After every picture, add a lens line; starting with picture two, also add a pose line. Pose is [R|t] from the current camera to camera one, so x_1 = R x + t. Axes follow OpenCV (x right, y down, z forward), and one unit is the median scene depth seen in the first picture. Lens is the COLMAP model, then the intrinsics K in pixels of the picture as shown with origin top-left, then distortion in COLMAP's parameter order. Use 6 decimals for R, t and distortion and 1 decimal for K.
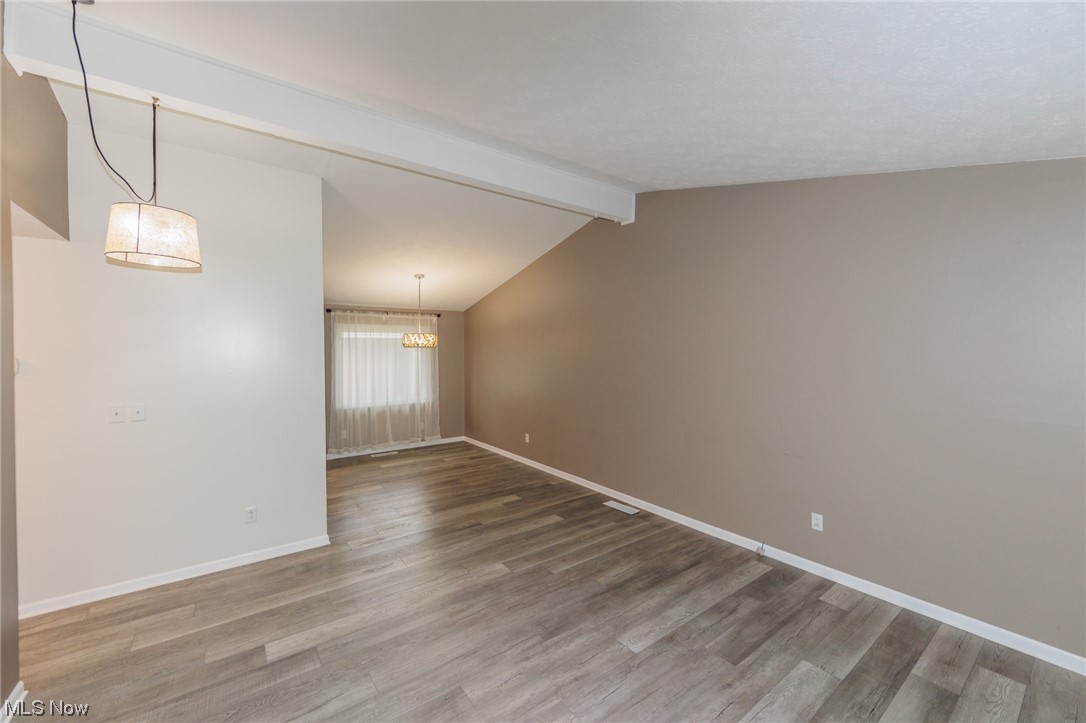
lens RADIAL K [[421.3, 0, 537.1], [0, 421.3, 356.9], [0, 0, 1]] dist [-0.006929, 0.000534]
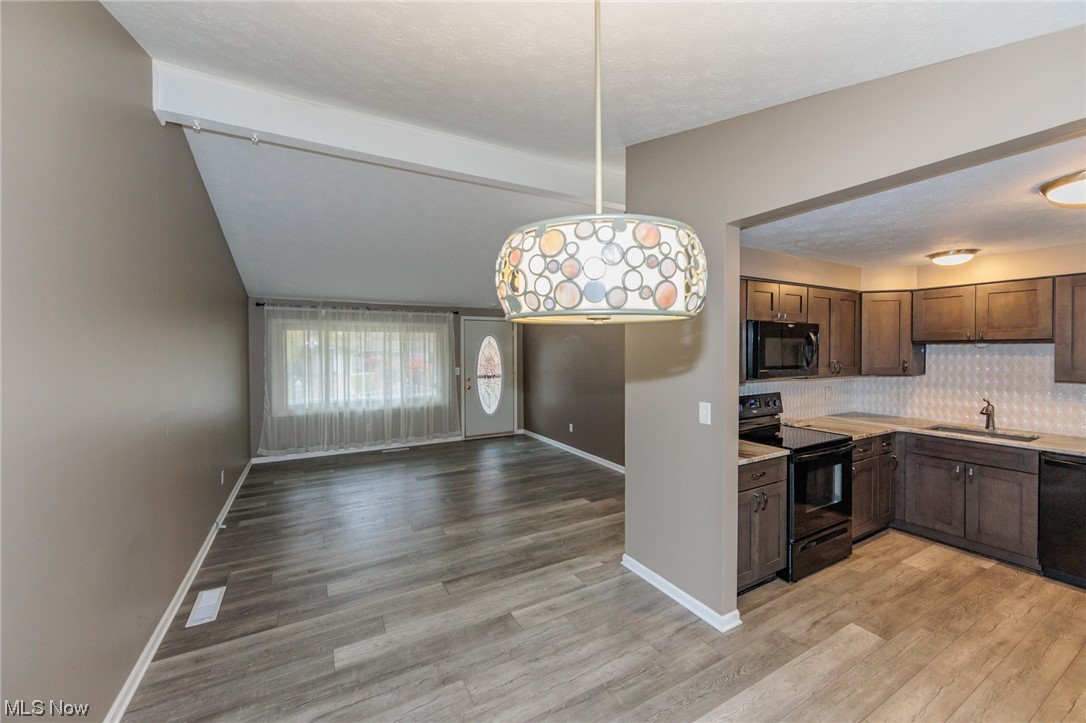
lens RADIAL K [[421.3, 0, 545.9], [0, 421.3, 356.1], [0, 0, 1]] dist [-0.006929, 0.000534]
pose [[-0.992547, 0.009700, 0.121473, -0.589710], [0.013937, 0.999322, 0.034077, -0.026743], [-0.121061, 0.035516, -0.992010, 2.478149]]
